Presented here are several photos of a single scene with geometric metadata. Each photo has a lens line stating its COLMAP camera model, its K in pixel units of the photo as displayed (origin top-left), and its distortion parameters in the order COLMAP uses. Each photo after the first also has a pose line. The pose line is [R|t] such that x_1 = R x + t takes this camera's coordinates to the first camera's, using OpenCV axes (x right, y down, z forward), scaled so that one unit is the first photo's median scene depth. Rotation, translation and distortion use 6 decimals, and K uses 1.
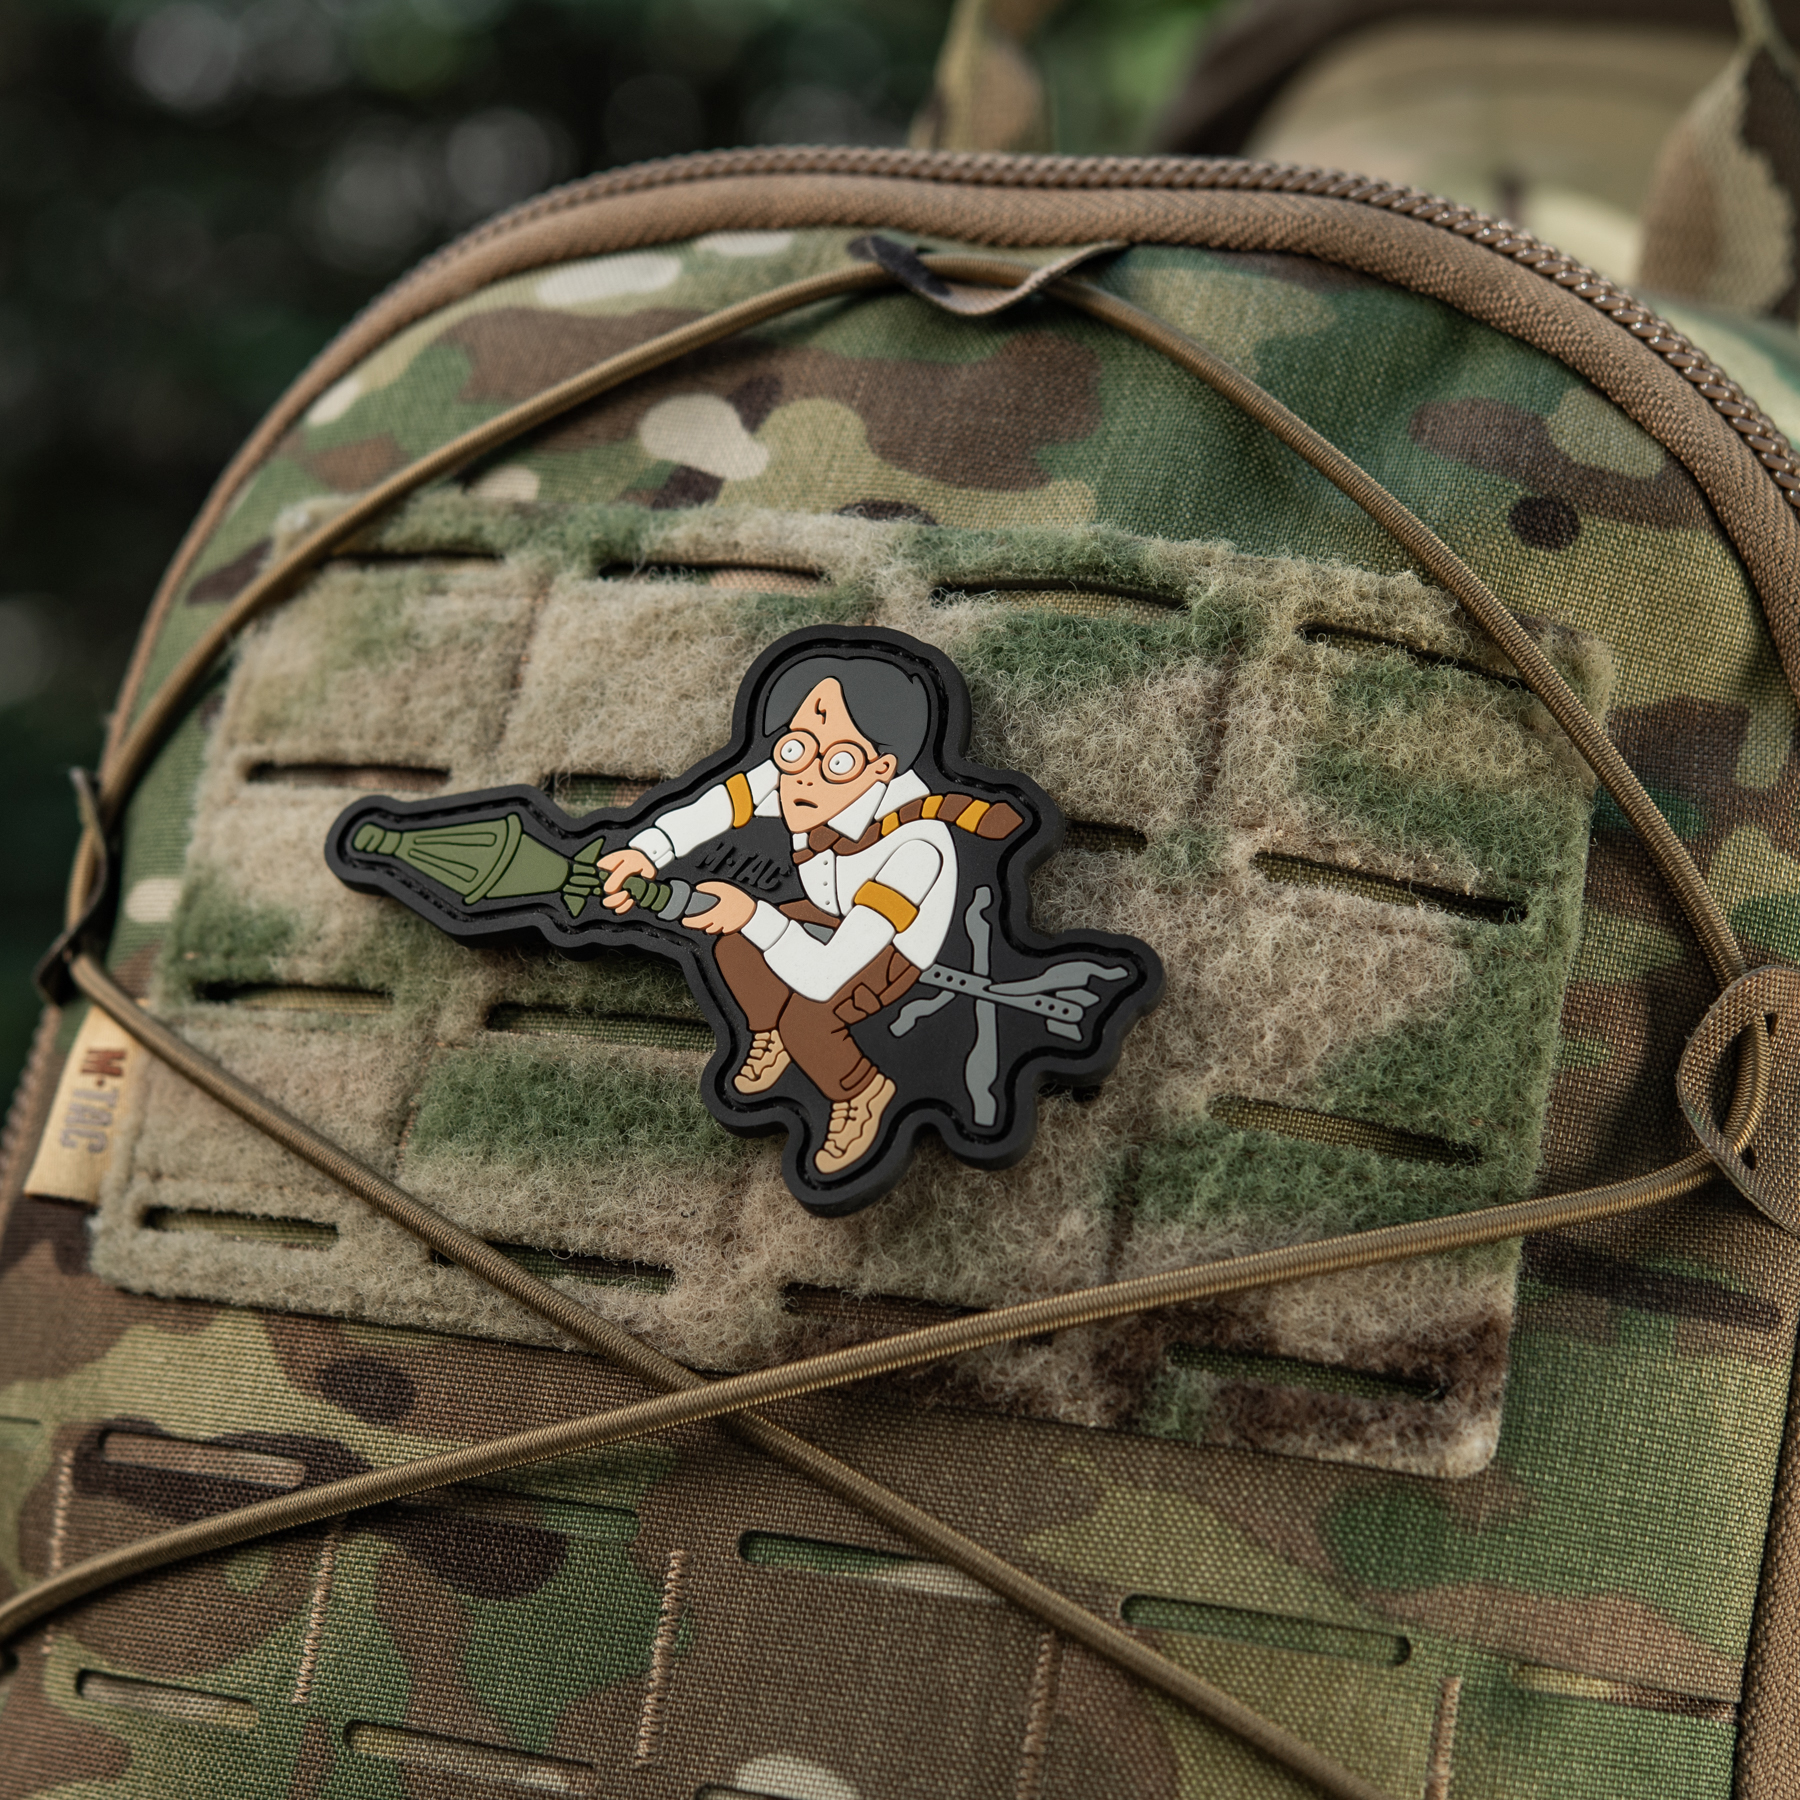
lens RADIAL K [[4695.2, 0, 900.0], [0, 4695.2, 900.0], [0, 0, 1]] dist [-0.078359, 0.088001]
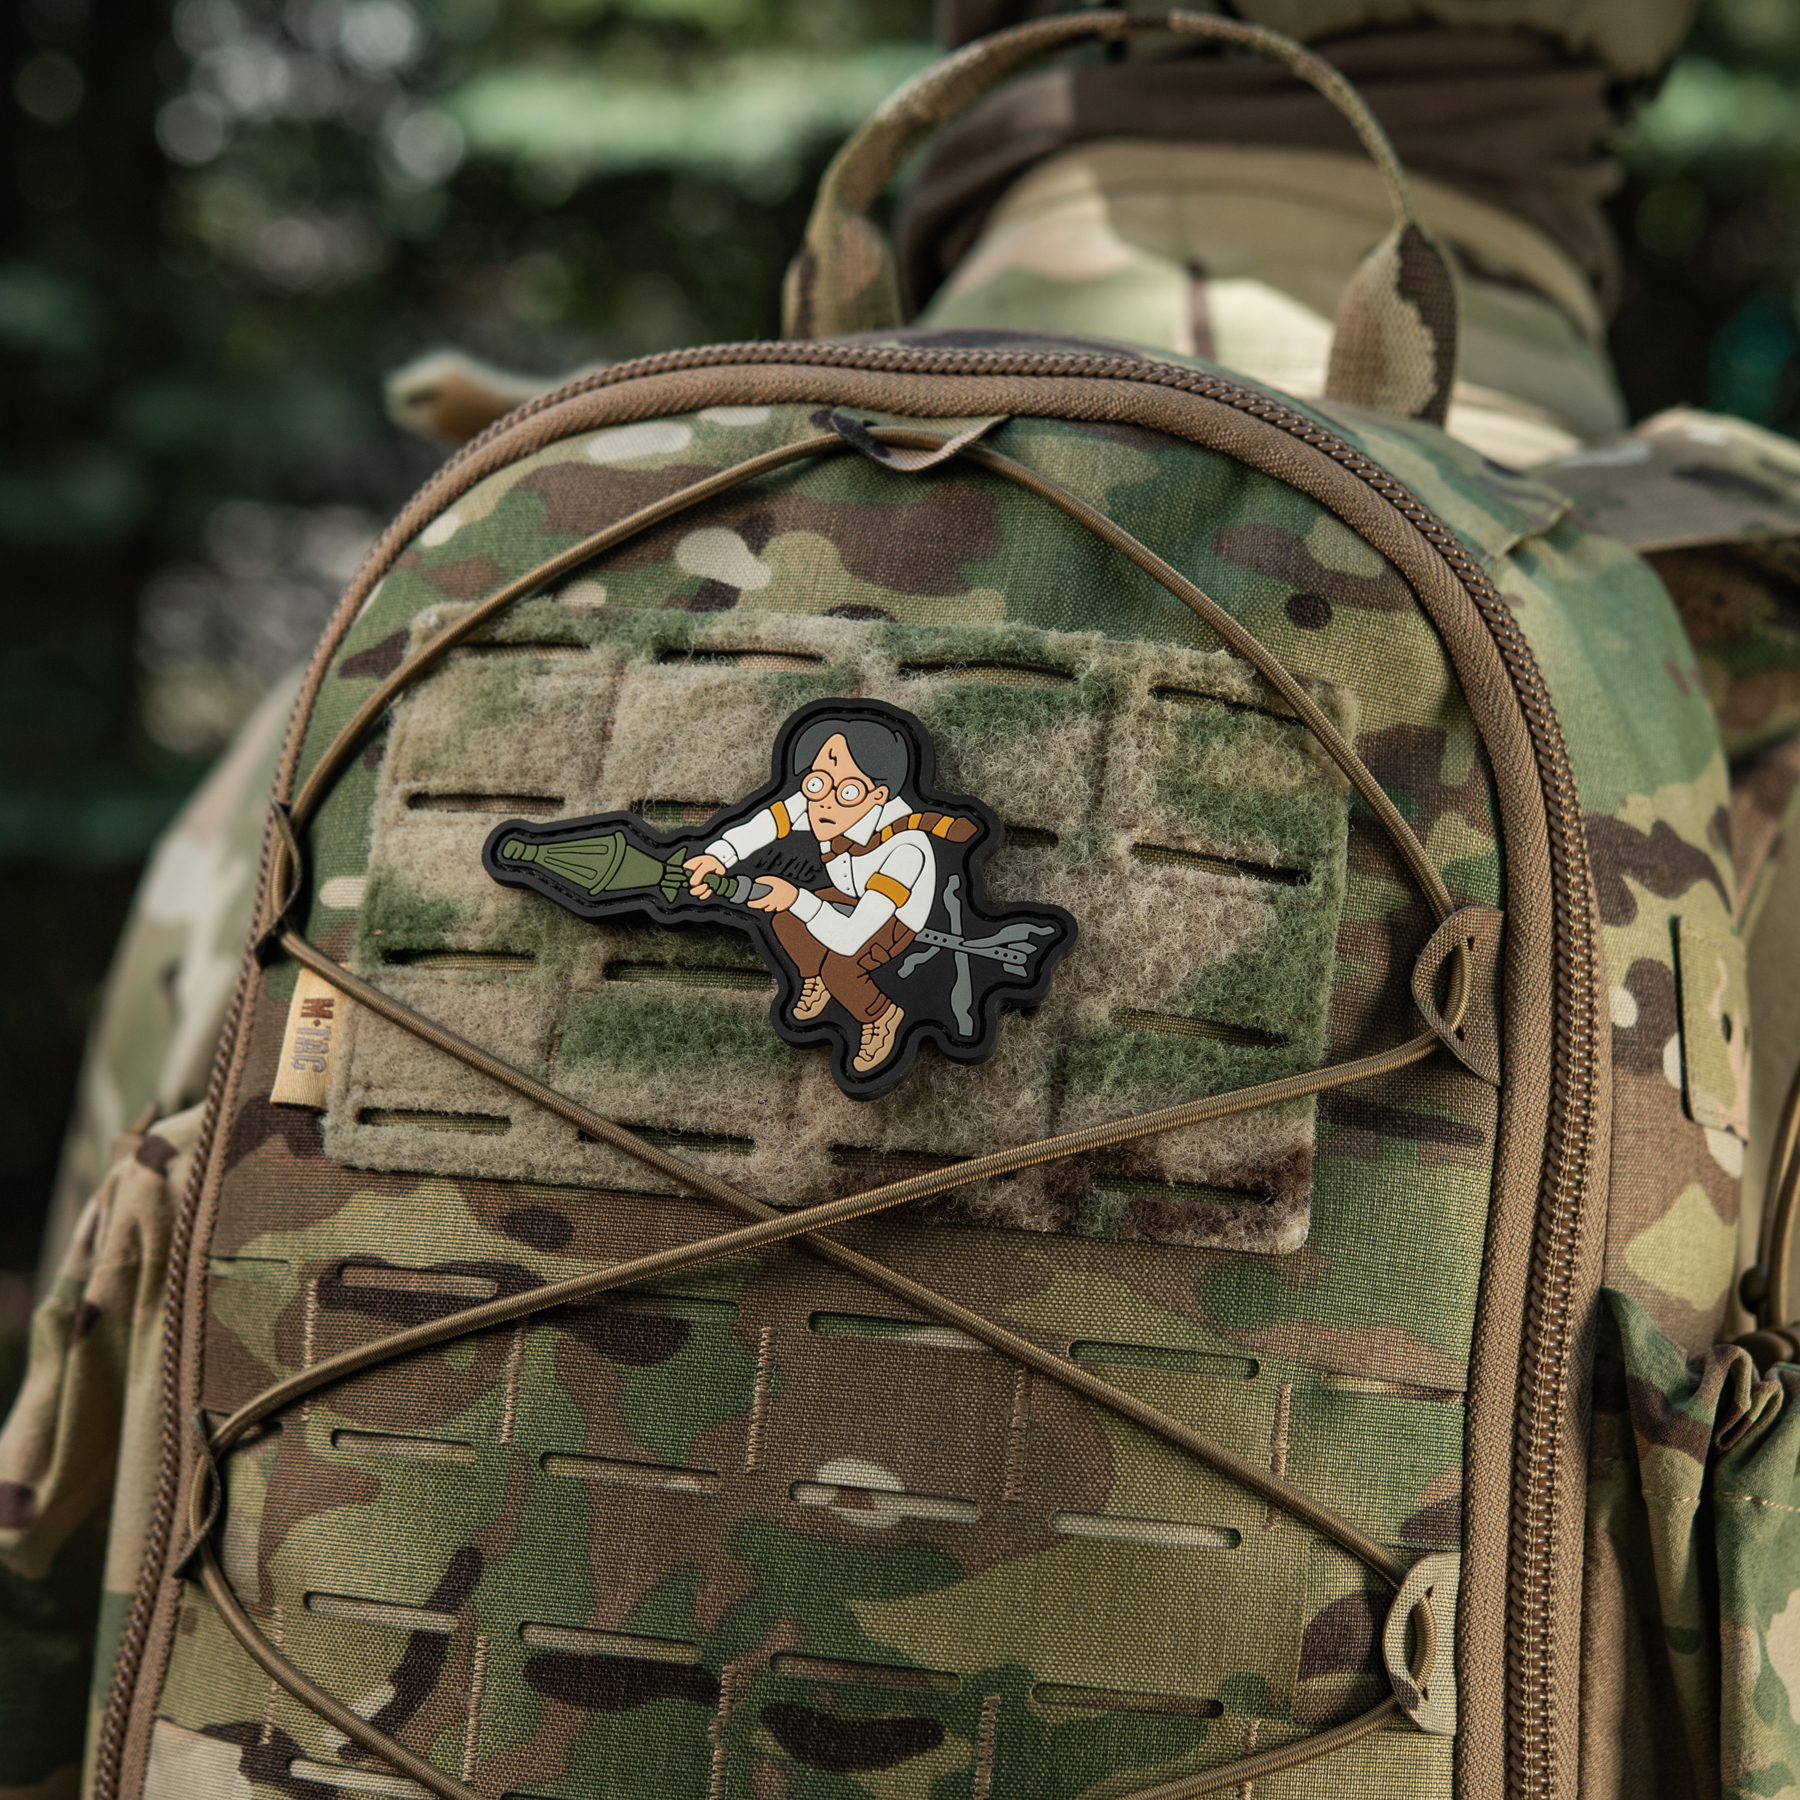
lens RADIAL K [[4695.2, 0, 900.0], [0, 4695.2, 900.0], [0, 0, 1]] dist [-0.078359, 0.088001]
pose [[0.991799, -0.039788, 0.121460, -0.177517], [0.033164, 0.997875, 0.056080, -0.077690], [-0.123433, -0.051592, 0.991011, -0.469437]]
